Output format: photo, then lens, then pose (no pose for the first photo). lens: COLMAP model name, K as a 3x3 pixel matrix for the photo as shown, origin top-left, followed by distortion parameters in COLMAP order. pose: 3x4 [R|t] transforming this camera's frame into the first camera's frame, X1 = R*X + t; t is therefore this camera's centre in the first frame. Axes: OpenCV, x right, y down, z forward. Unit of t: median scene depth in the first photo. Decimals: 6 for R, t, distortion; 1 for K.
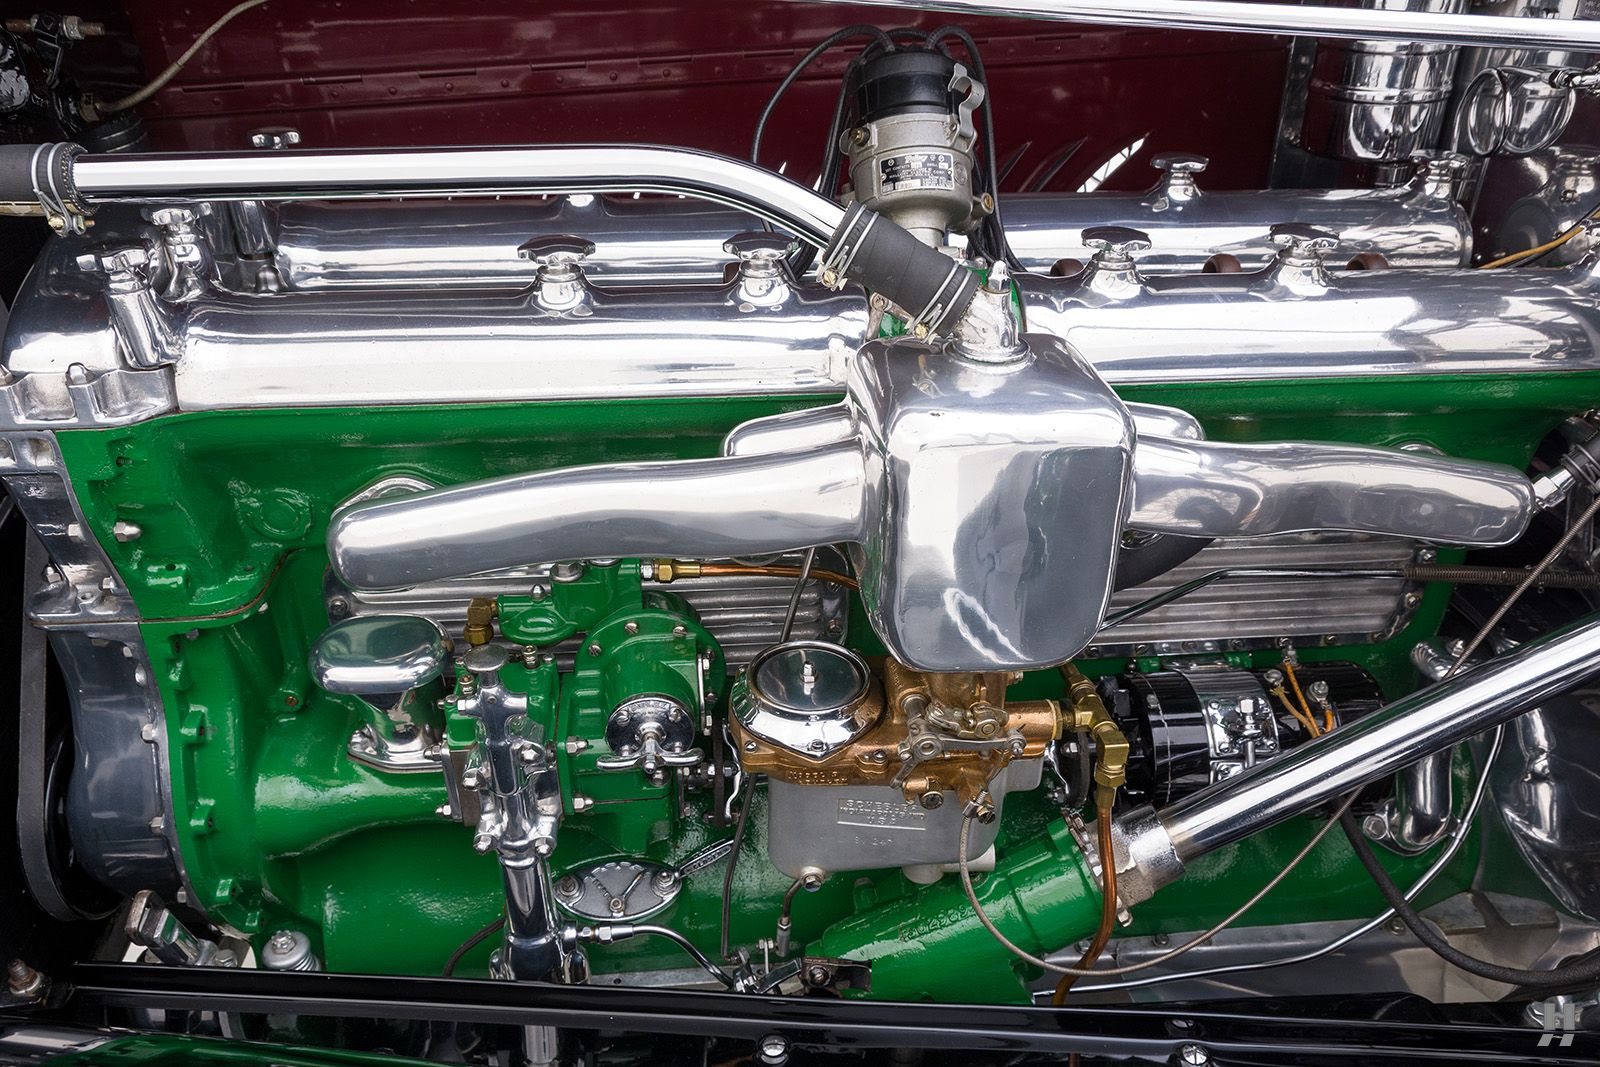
lens RADIAL K [[1249.2, 0, 800.0], [0, 1249.2, 533.5], [0, 0, 1]] dist [-0.006365, -0.000195]
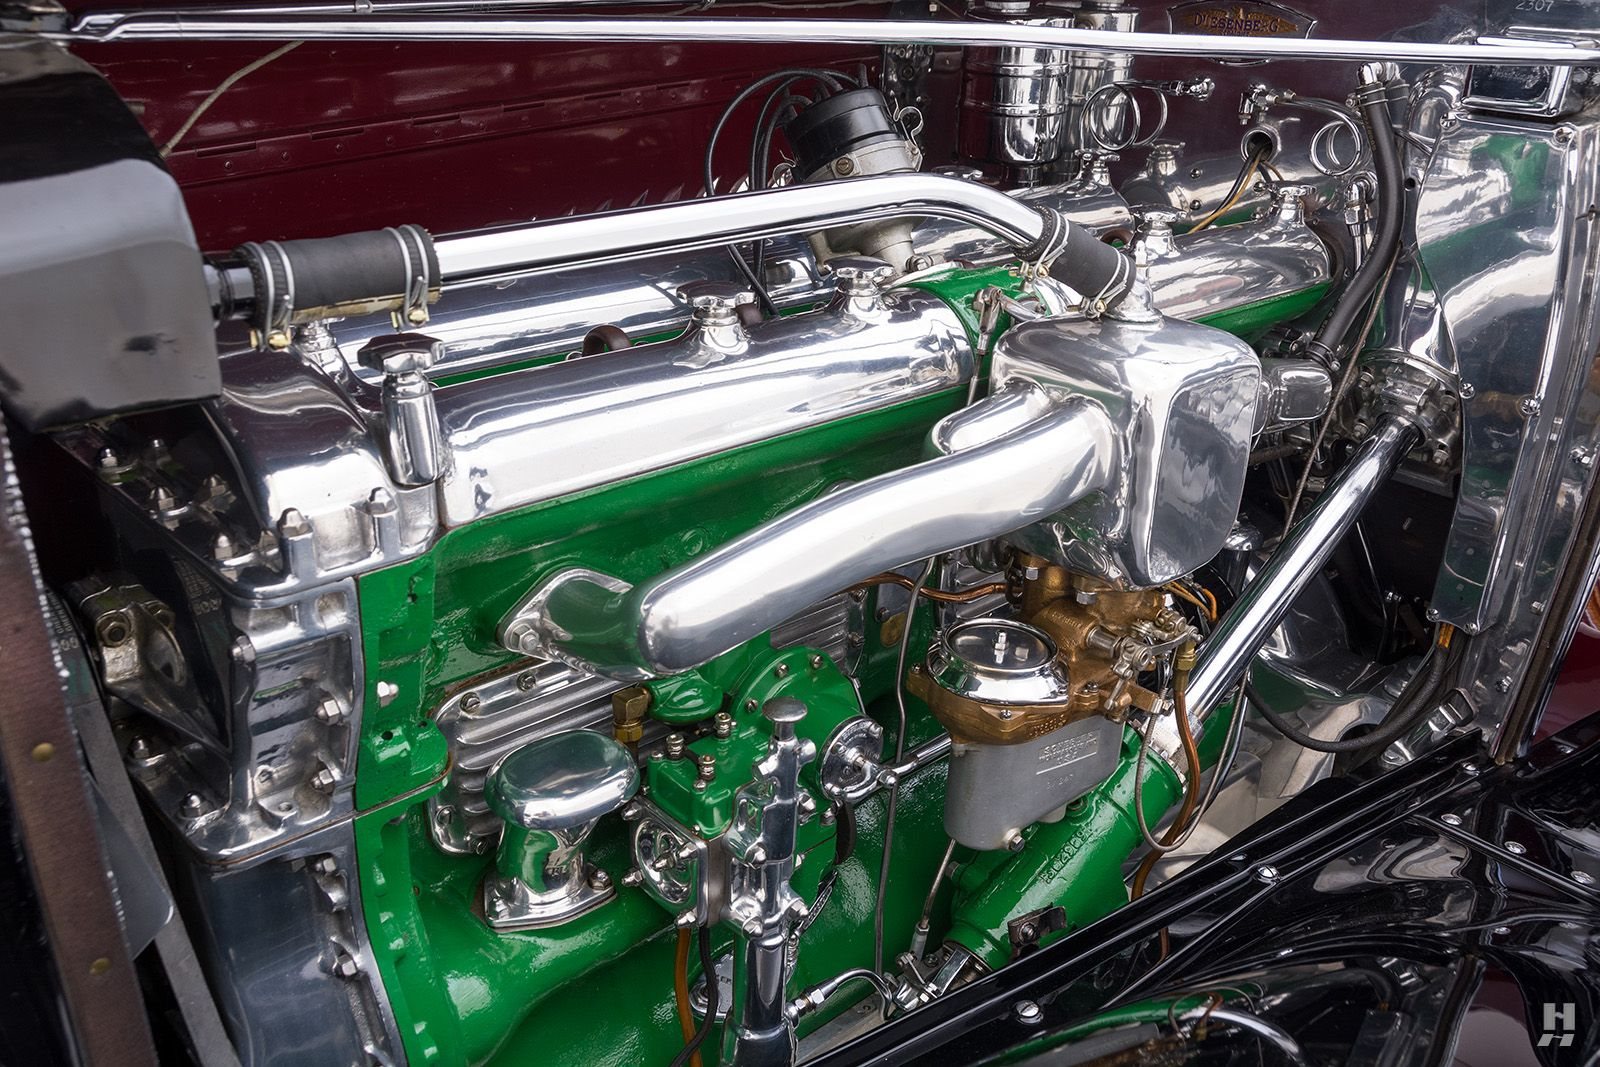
lens RADIAL K [[1487.0, 0, 800.0], [0, 1487.0, 533.5], [0, 0, 1]] dist [-0.041201, 0.014154]
pose [[0.778520, -0.223459, 0.586492, -0.812918], [0.274771, 0.961508, 0.001608, -0.026720], [-0.564276, 0.159899, 0.809953, 0.039526]]
